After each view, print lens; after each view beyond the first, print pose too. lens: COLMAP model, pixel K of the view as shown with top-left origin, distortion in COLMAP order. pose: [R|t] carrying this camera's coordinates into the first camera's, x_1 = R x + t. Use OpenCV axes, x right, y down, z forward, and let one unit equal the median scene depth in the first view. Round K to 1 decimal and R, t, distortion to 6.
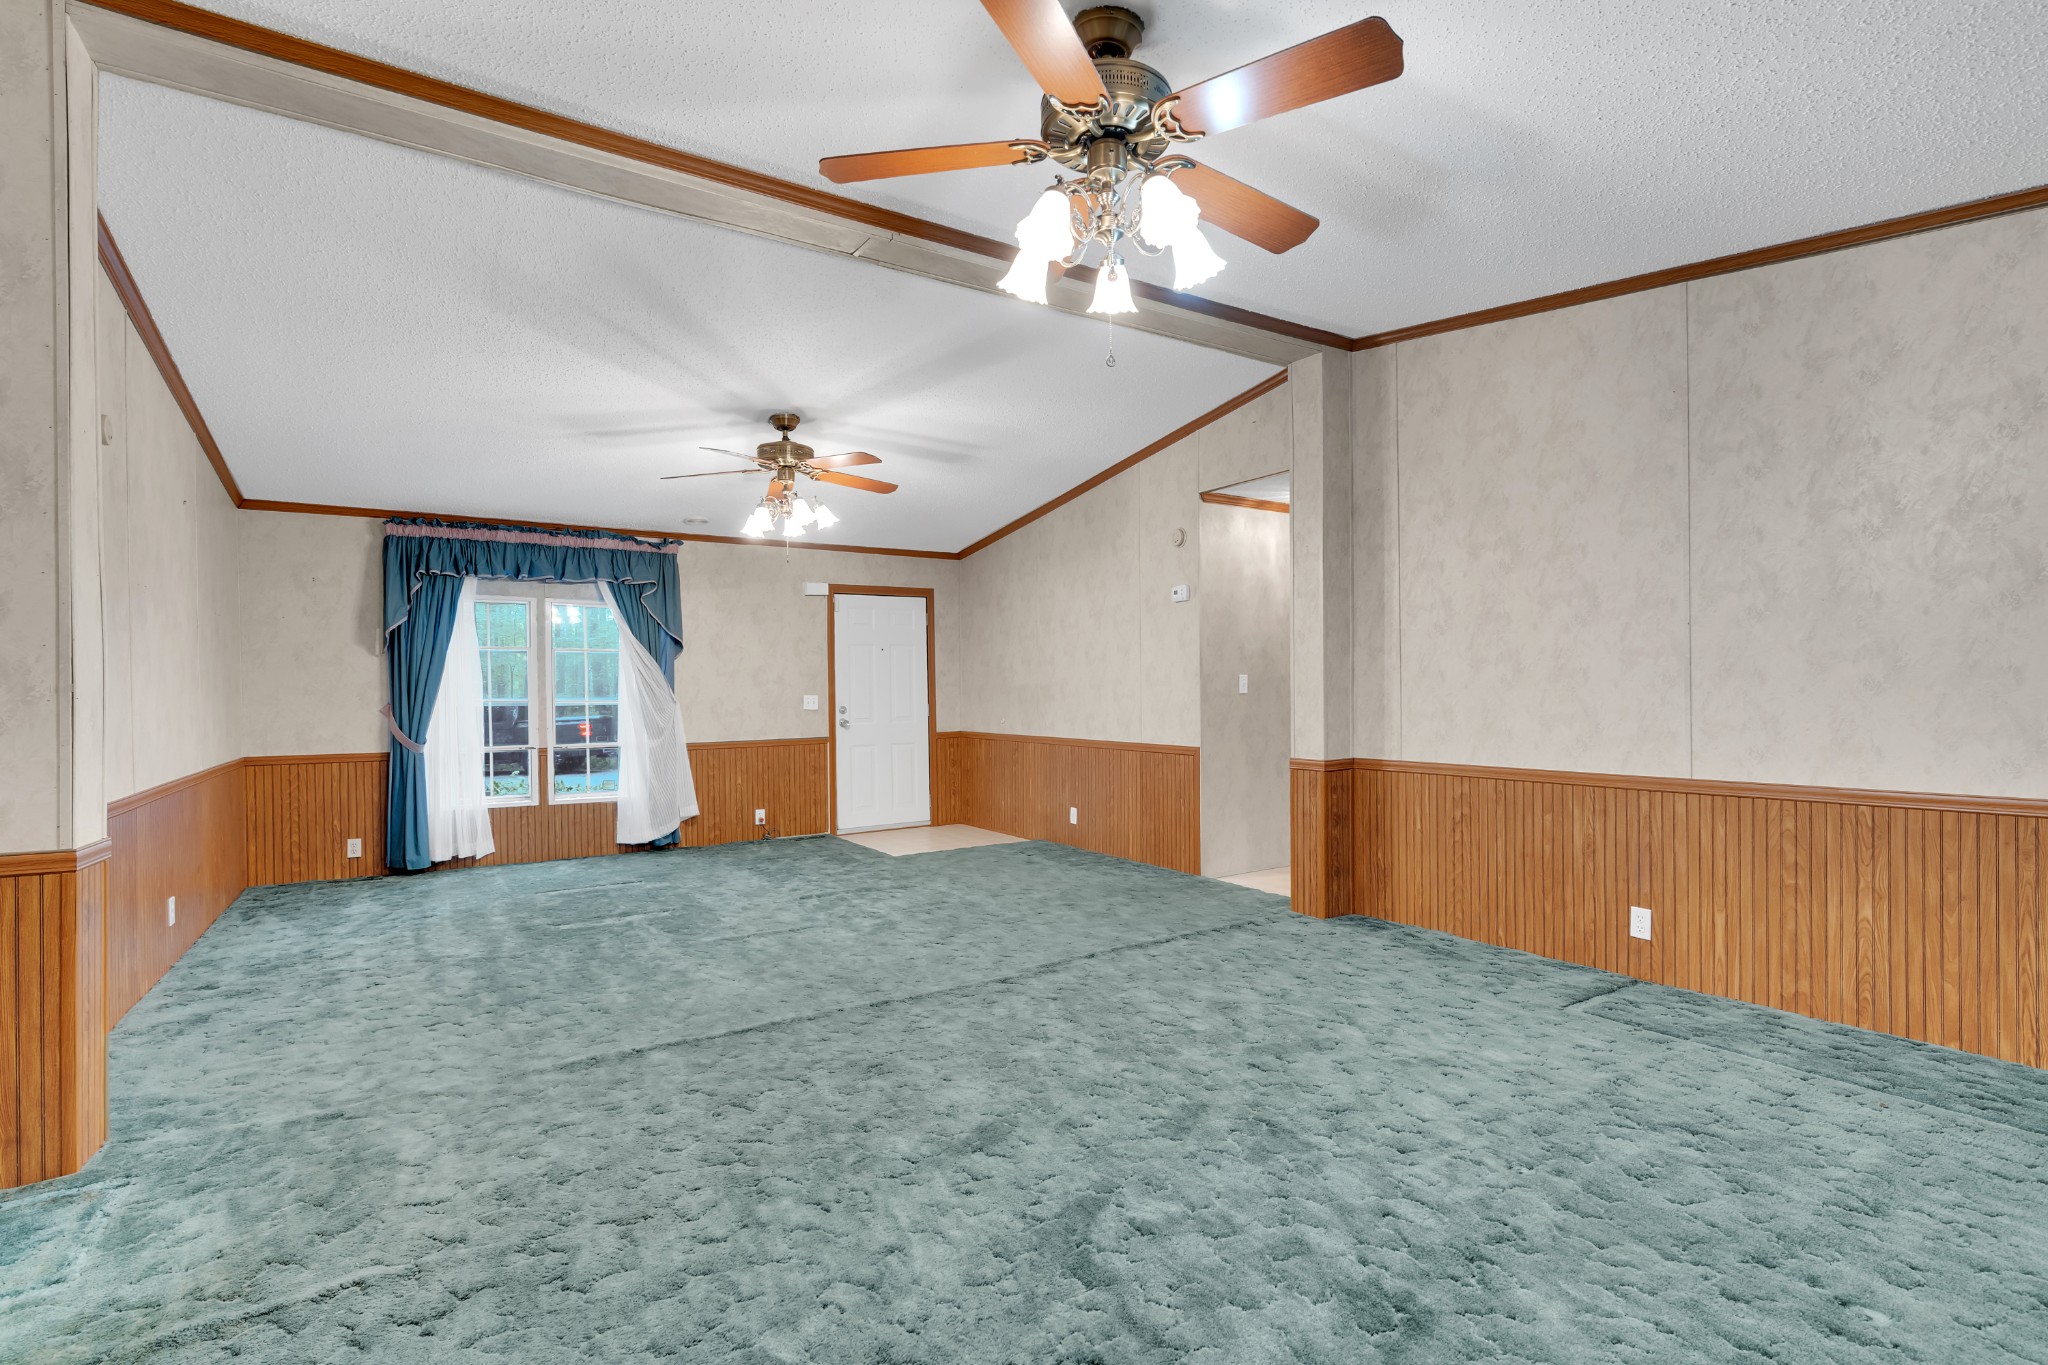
lens RADIAL K [[922.2, 0, 1024.0], [0, 922.2, 682.5], [0, 0, 1]] dist [-0.000371, -0.000054]
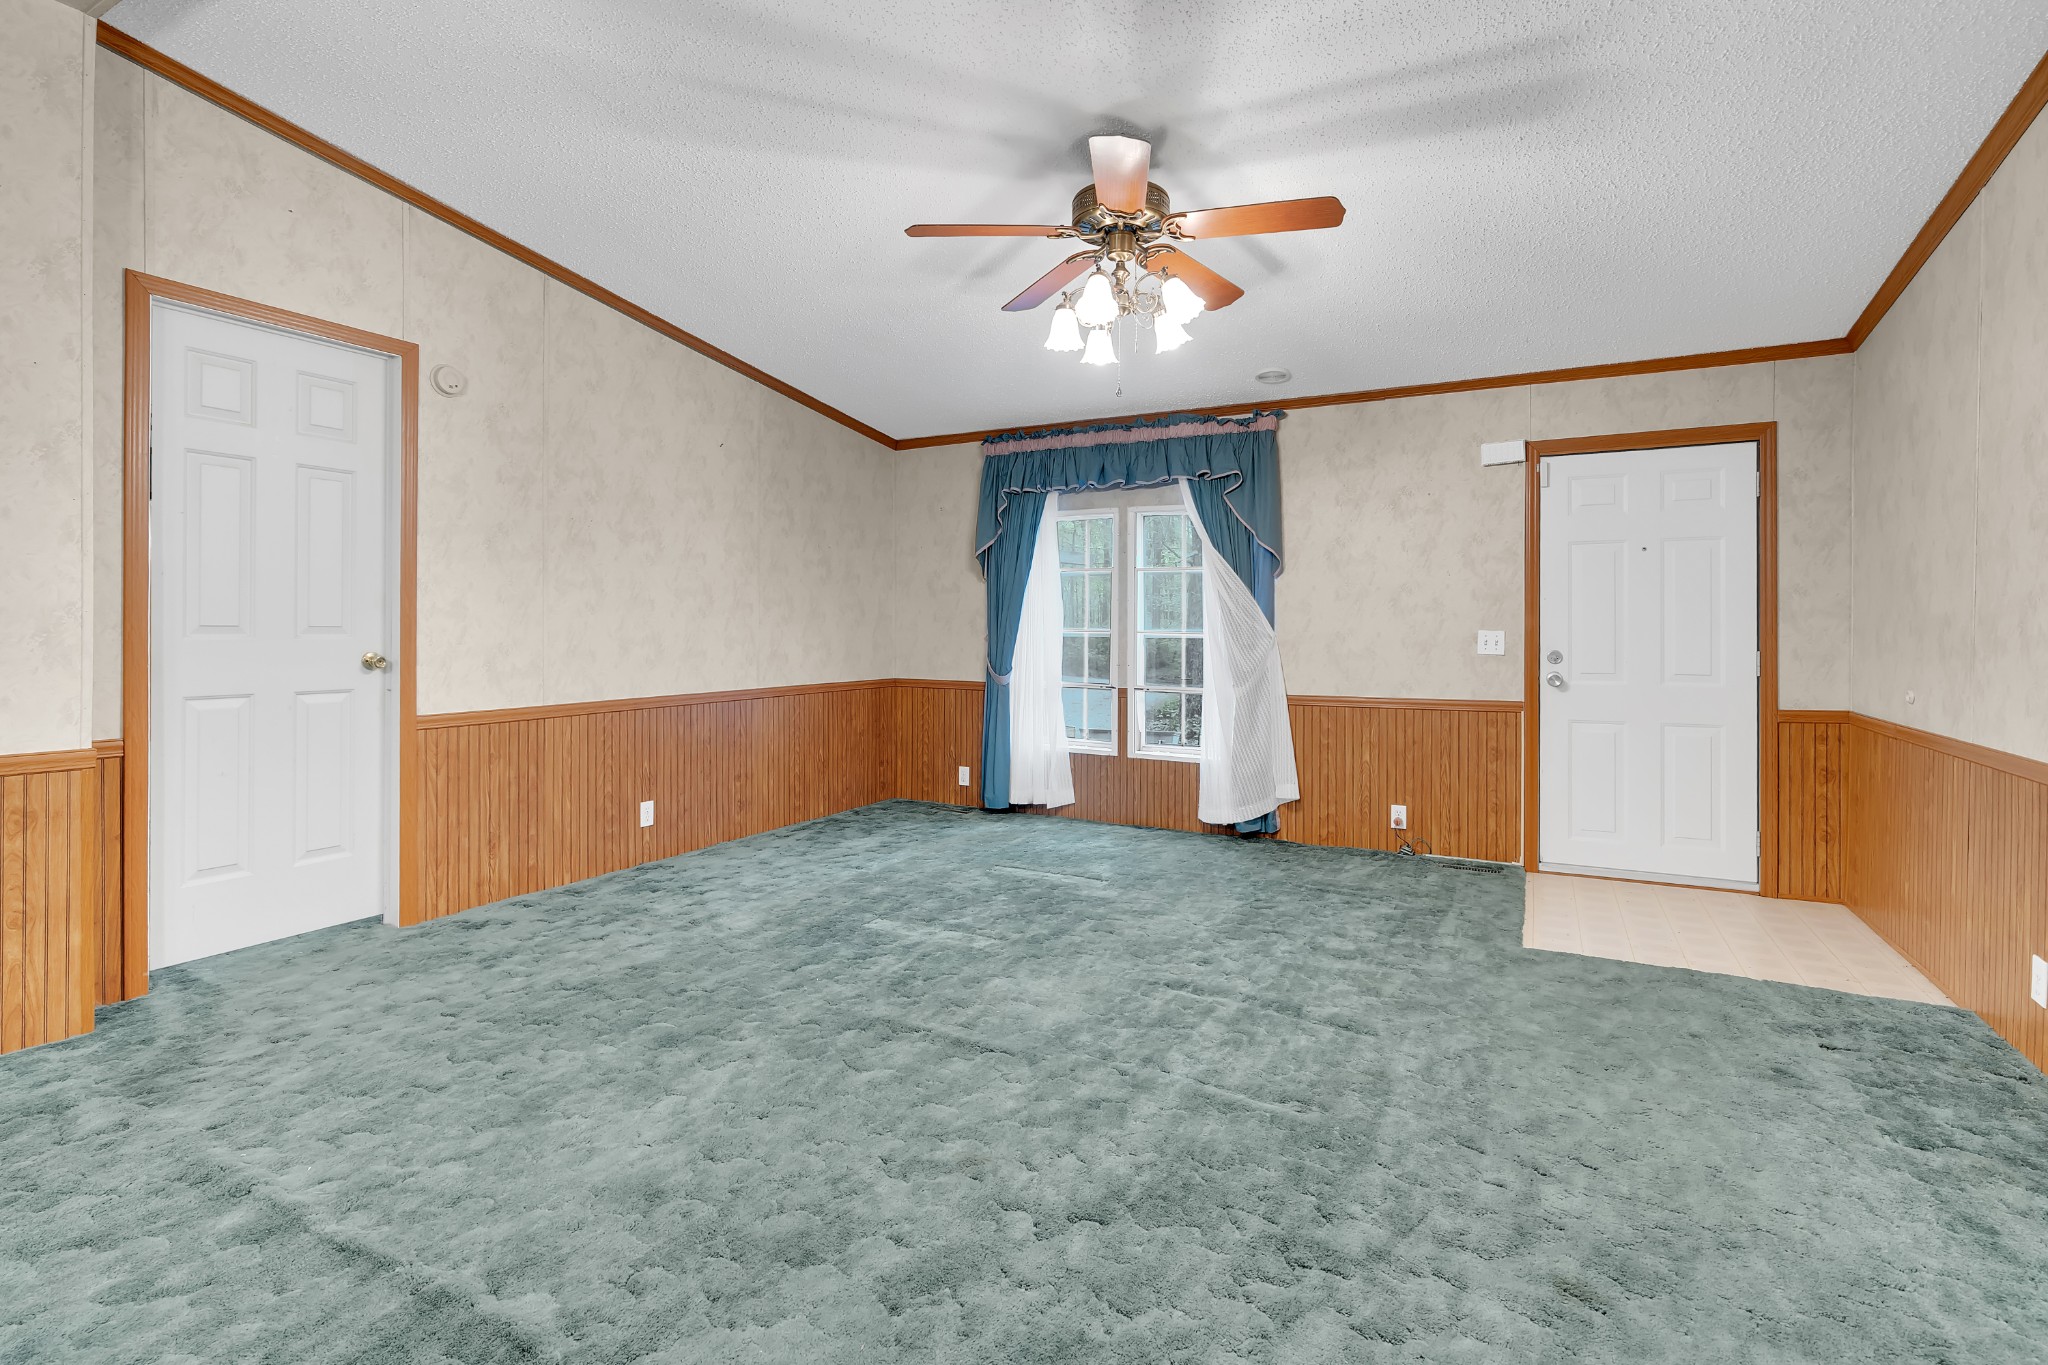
lens RADIAL K [[941.8, 0, 1027.2], [0, 941.8, 626.6], [0, 0, 1]] dist [-0.001581, -0.000015]
pose [[0.518083, 0.008962, -0.855284, 0.157302], [-0.004992, 0.999960, 0.007454, 0.009094], [0.855316, 0.000408, 0.518107, 0.477043]]
